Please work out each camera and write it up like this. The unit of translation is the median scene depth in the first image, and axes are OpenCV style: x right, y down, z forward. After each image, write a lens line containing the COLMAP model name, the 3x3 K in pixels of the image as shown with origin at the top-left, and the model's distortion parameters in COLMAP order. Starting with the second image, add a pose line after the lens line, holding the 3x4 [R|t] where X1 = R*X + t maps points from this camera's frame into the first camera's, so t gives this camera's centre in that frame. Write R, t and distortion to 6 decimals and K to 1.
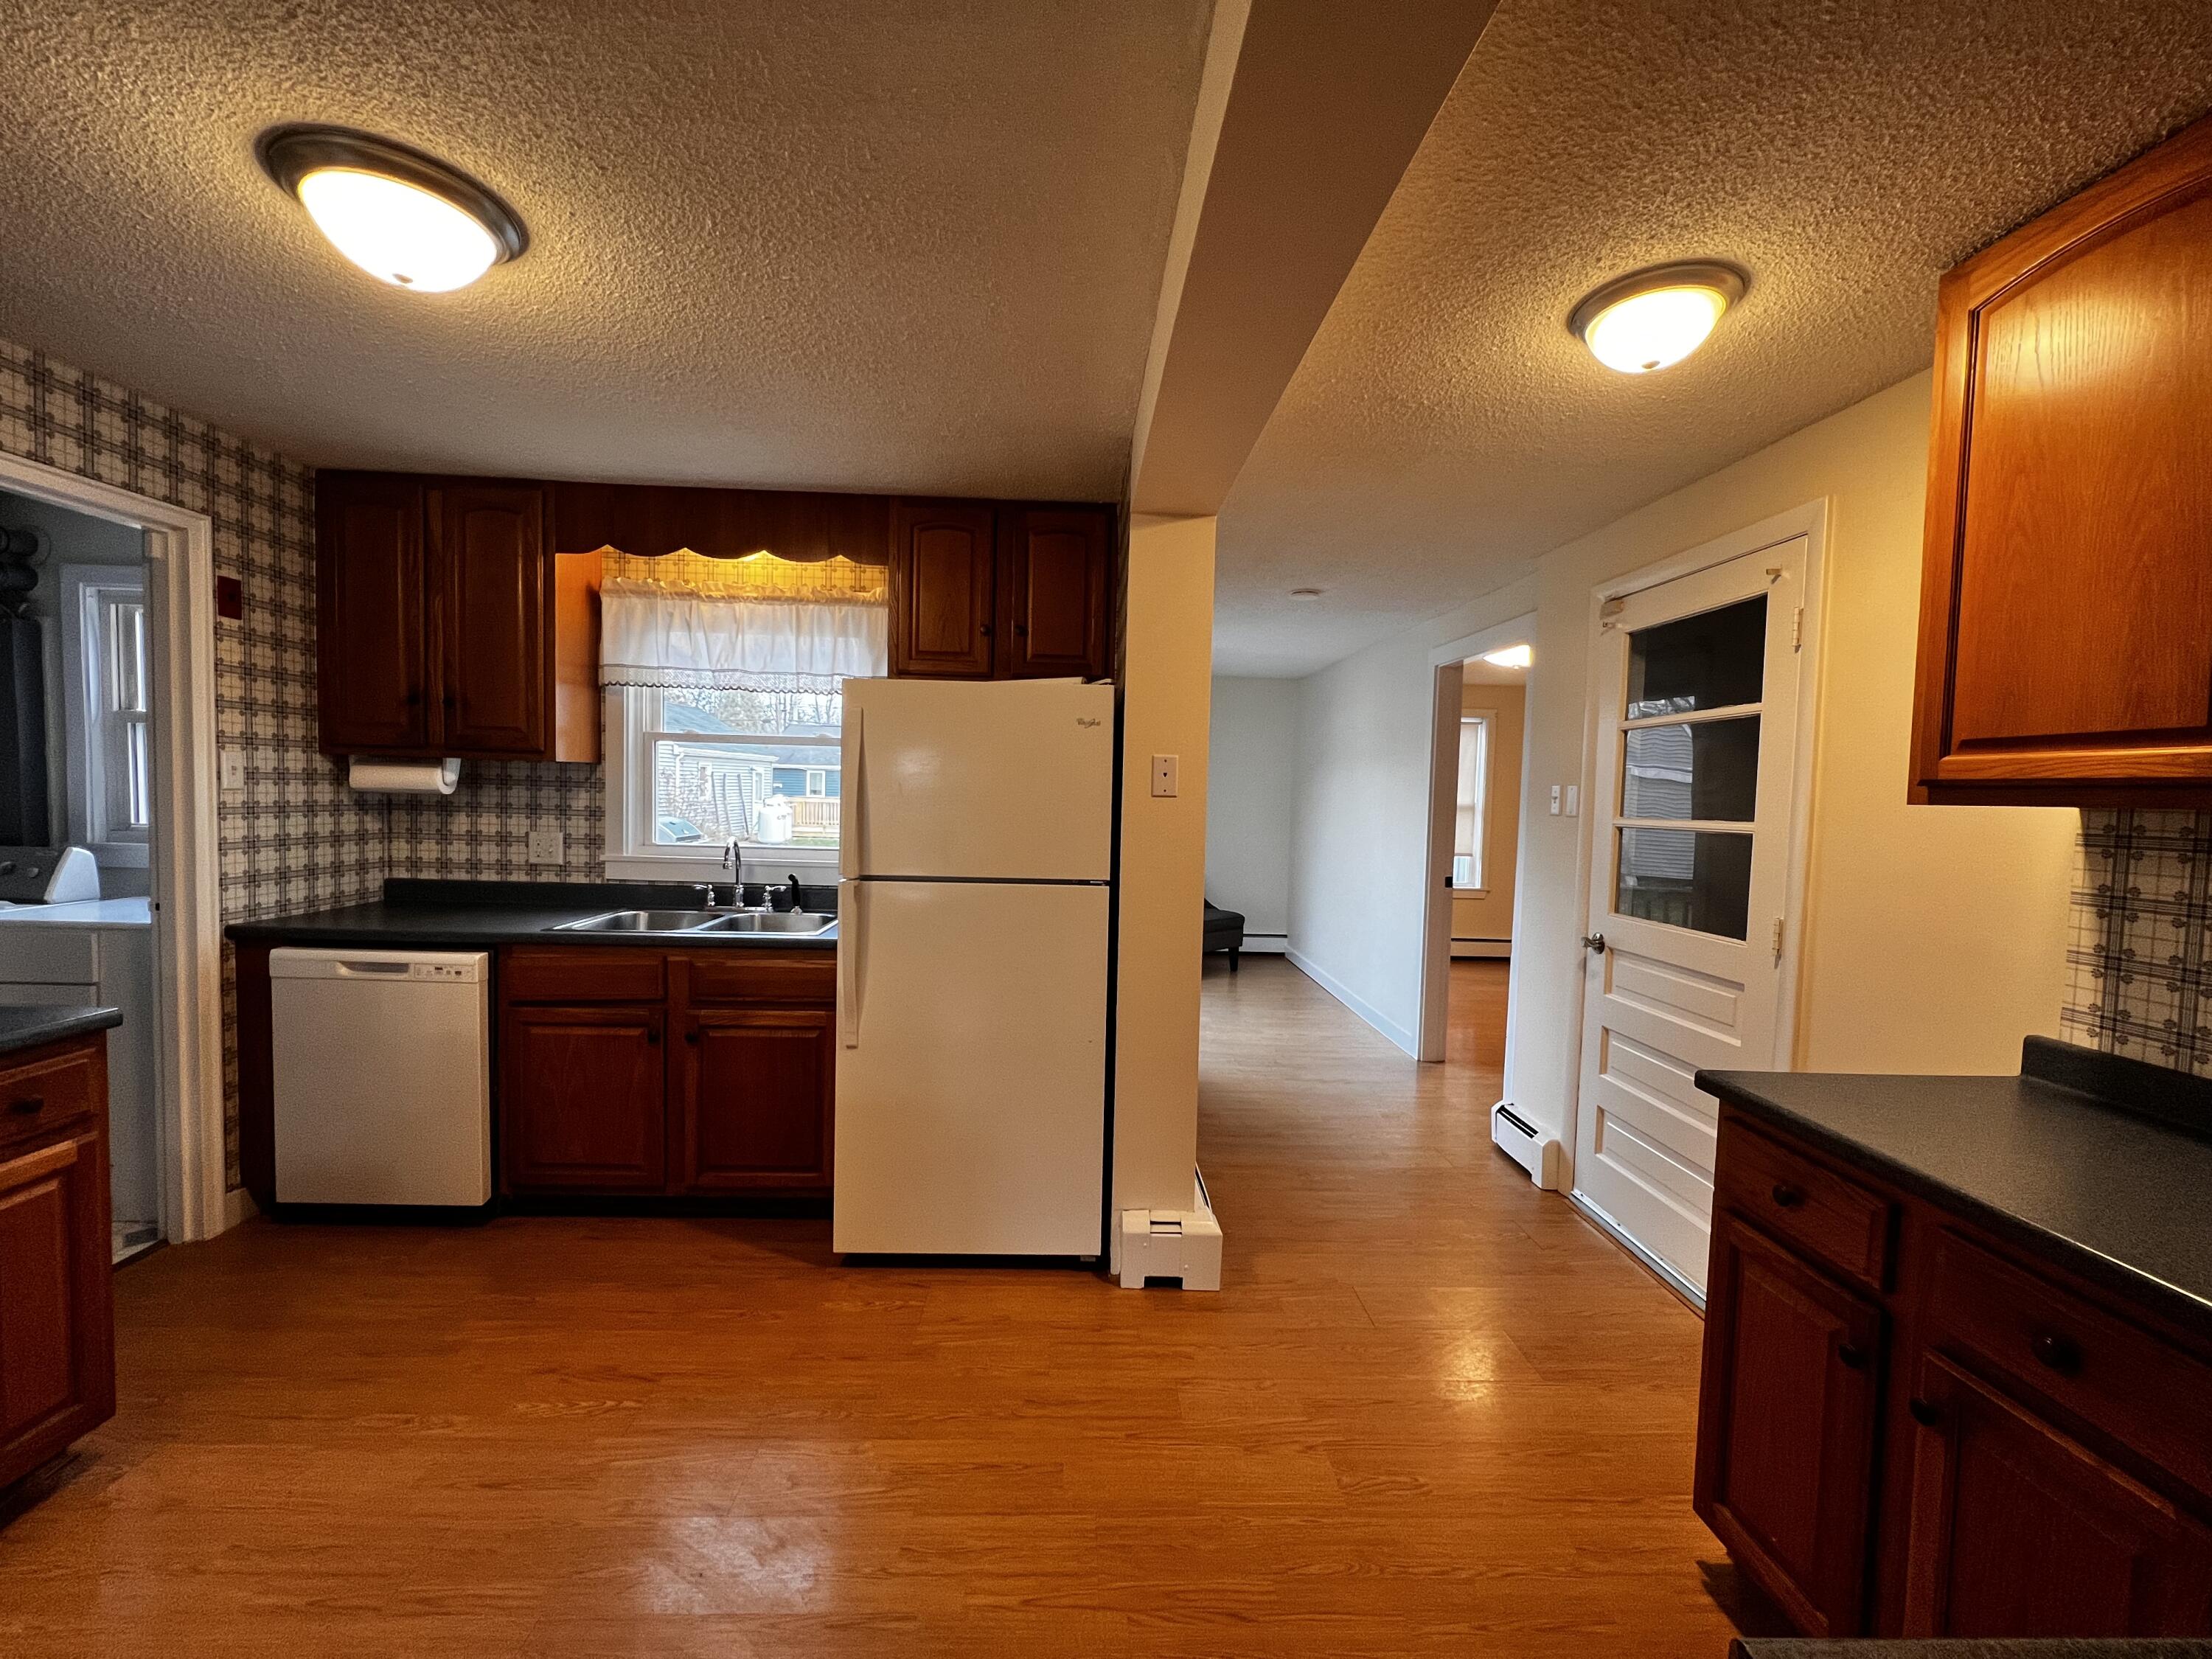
lens RADIAL K [[884.2, 0, 1095.9], [0, 884.2, 832.1], [0, 0, 1]] dist [-0.000776, 0.000168]
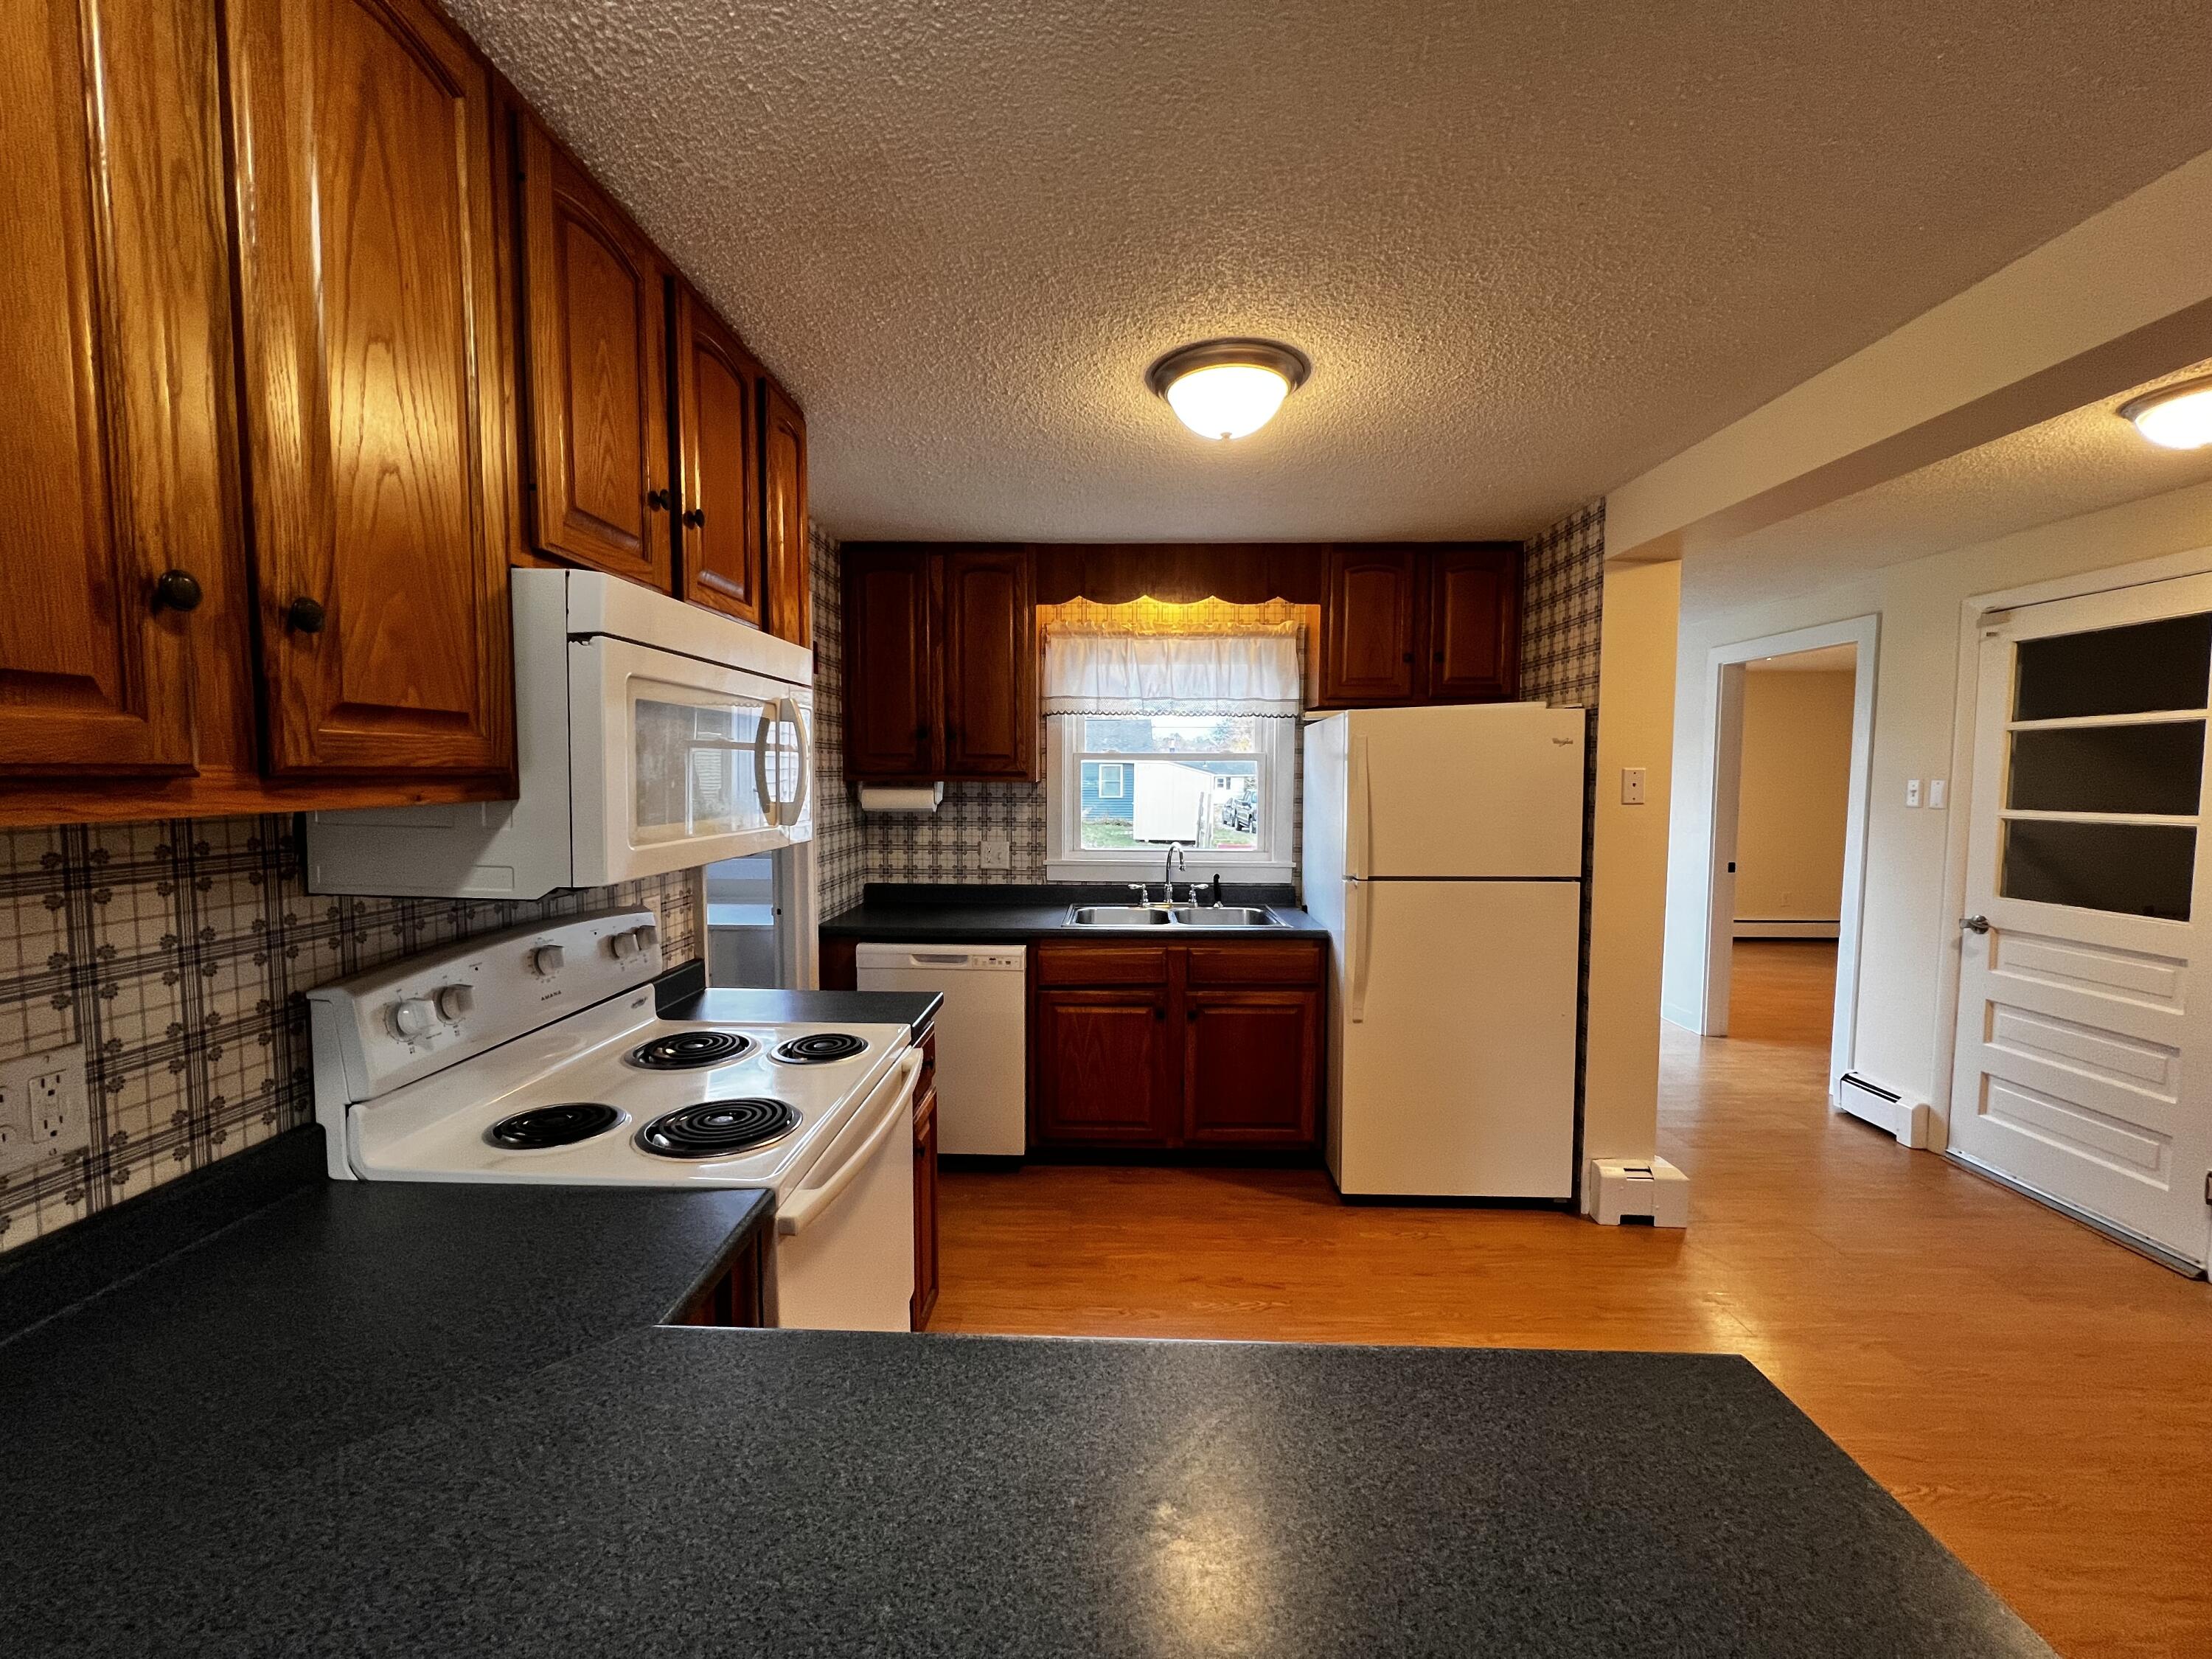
lens RADIAL K [[884.2, 0, 1095.9], [0, 884.2, 832.1], [0, 0, 1]] dist [-0.000776, 0.000168]
pose [[0.997525, -0.020572, -0.067230, -0.463378], [0.021730, 0.999627, 0.016544, -0.032120], [0.066865, -0.017964, 0.997600, -0.172190]]
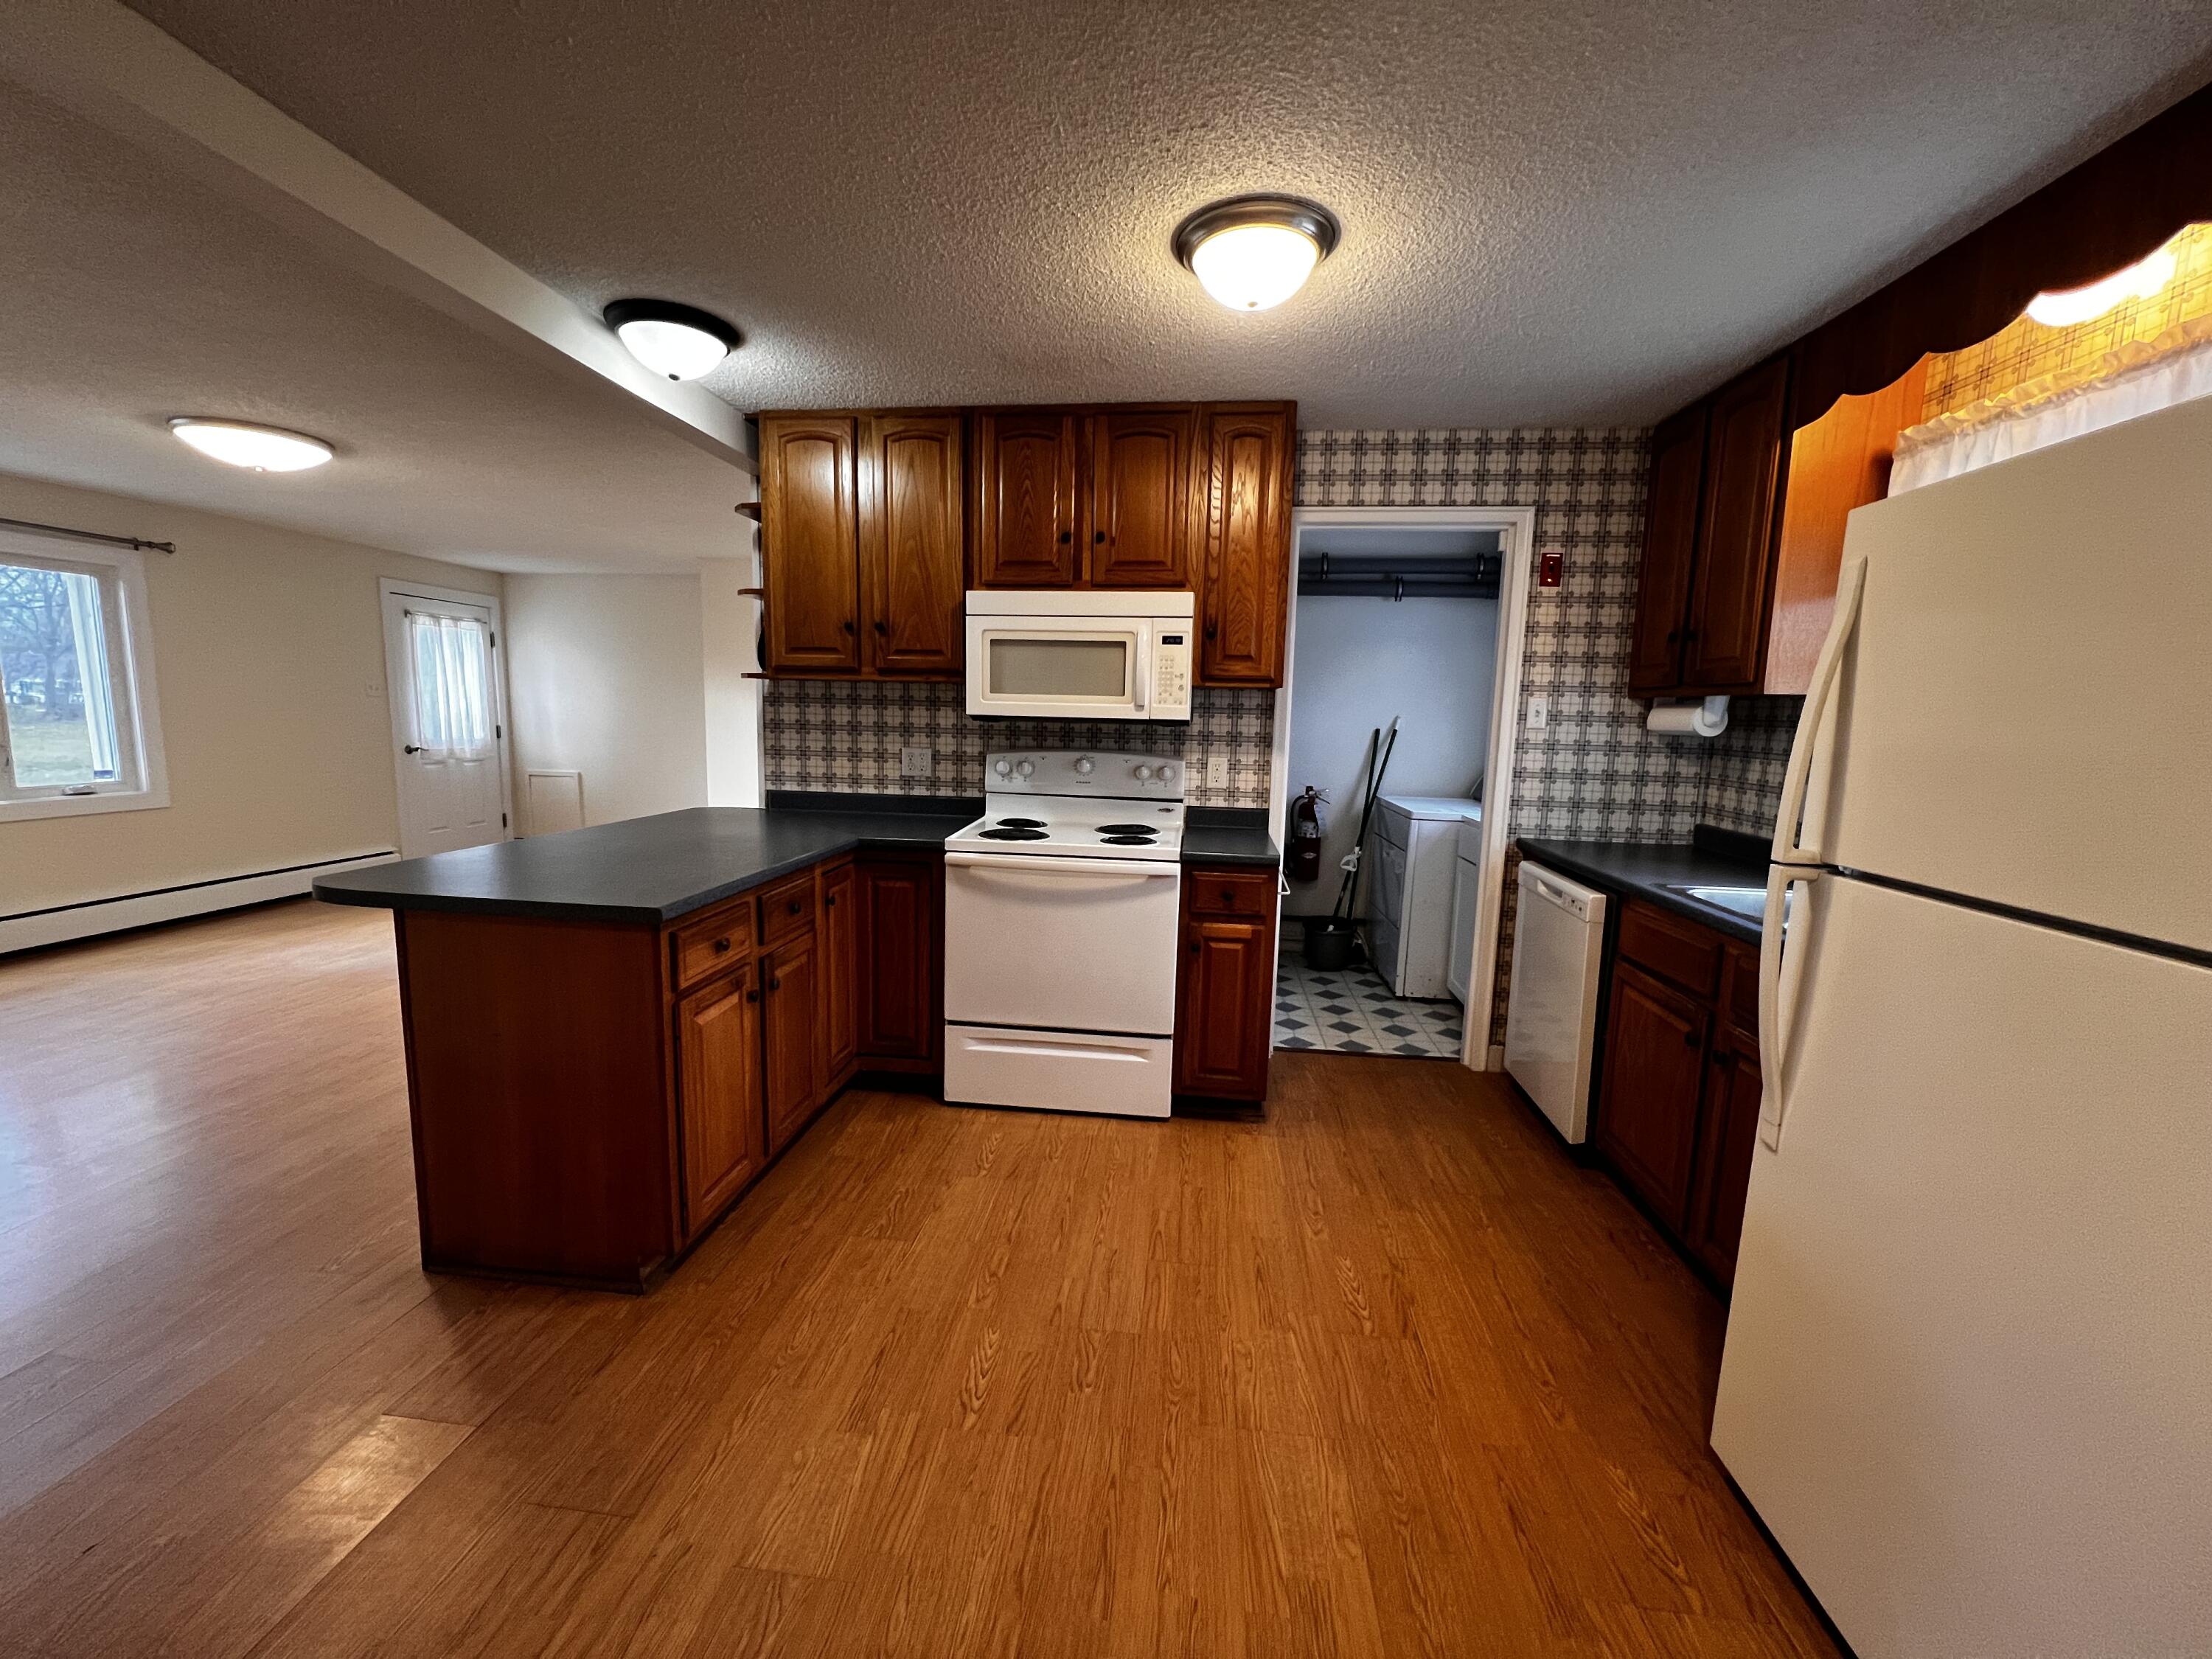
lens RADIAL K [[880.2, 0, 1097.3], [0, 880.2, 830.6], [0, 0, 1]] dist [0.000105, -0.000133]
pose [[-0.147670, 0.100557, -0.983912, 0.299539], [-0.077932, 0.990542, 0.112931, 0.000960], [0.985962, 0.093354, -0.138436, 0.527923]]
